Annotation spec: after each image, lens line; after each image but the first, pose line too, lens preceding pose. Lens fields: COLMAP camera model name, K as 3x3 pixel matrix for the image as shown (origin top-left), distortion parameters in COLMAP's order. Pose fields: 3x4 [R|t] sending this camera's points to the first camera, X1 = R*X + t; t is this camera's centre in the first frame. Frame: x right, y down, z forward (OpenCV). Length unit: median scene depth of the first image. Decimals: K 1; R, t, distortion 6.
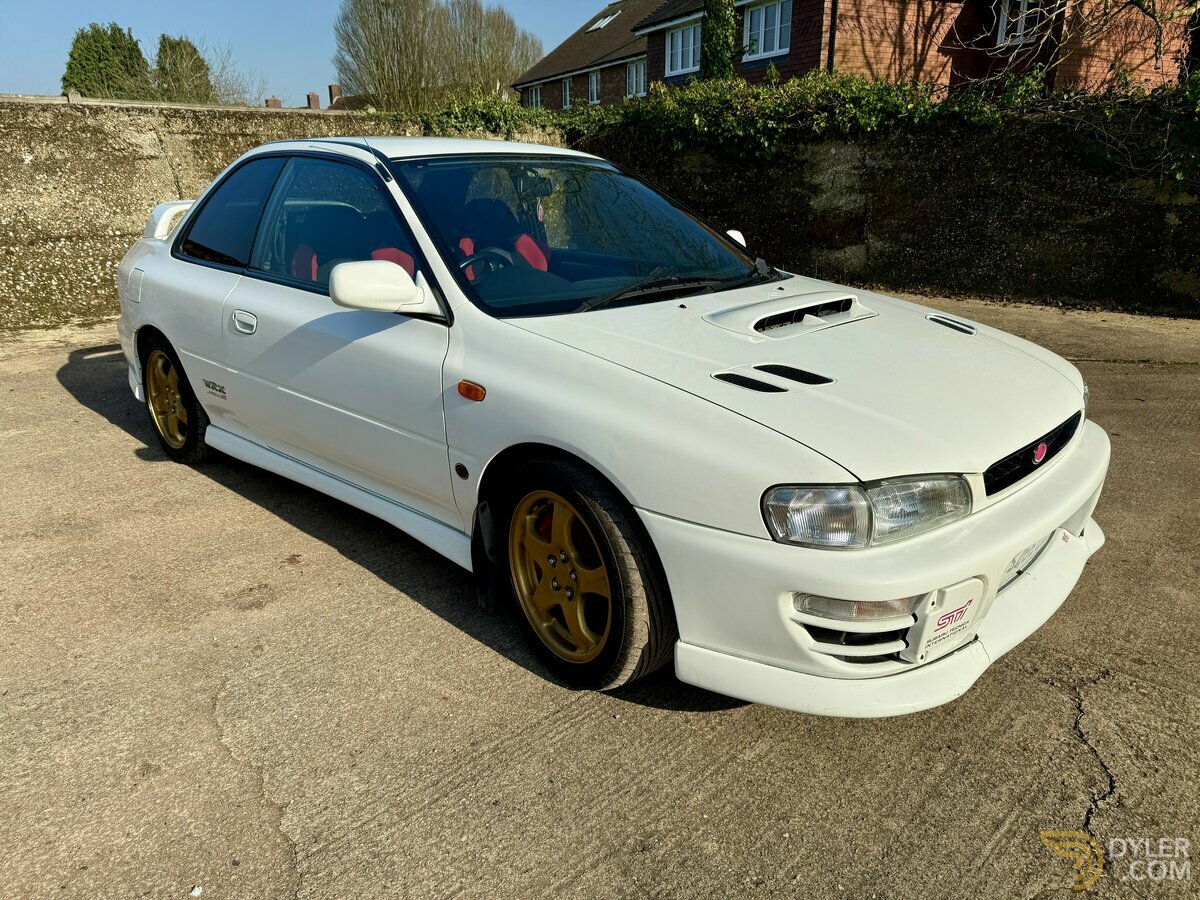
lens RADIAL K [[829.5, 0, 600.0], [0, 829.5, 450.0], [0, 0, 1]] dist [0.003138, -0.003586]
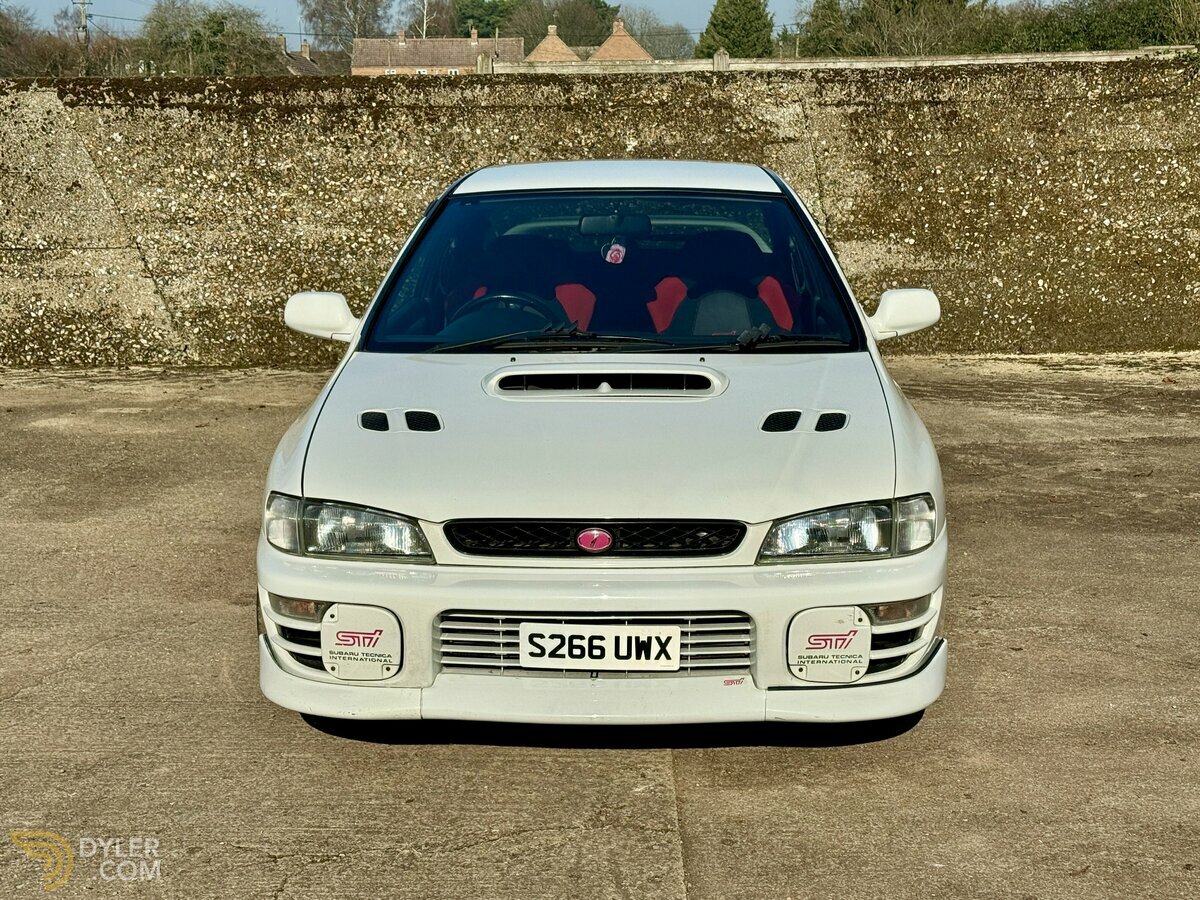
lens RADIAL K [[1876.9, 0, 600.0], [0, 1876.9, 450.0], [0, 0, 1]] dist [0.051243, 0.191031]
pose [[0.665060, 0.125635, -0.736146, 0.542514], [-0.231447, 0.971887, -0.043230, -0.001405], [0.710019, 0.199129, 0.675441, -0.108912]]
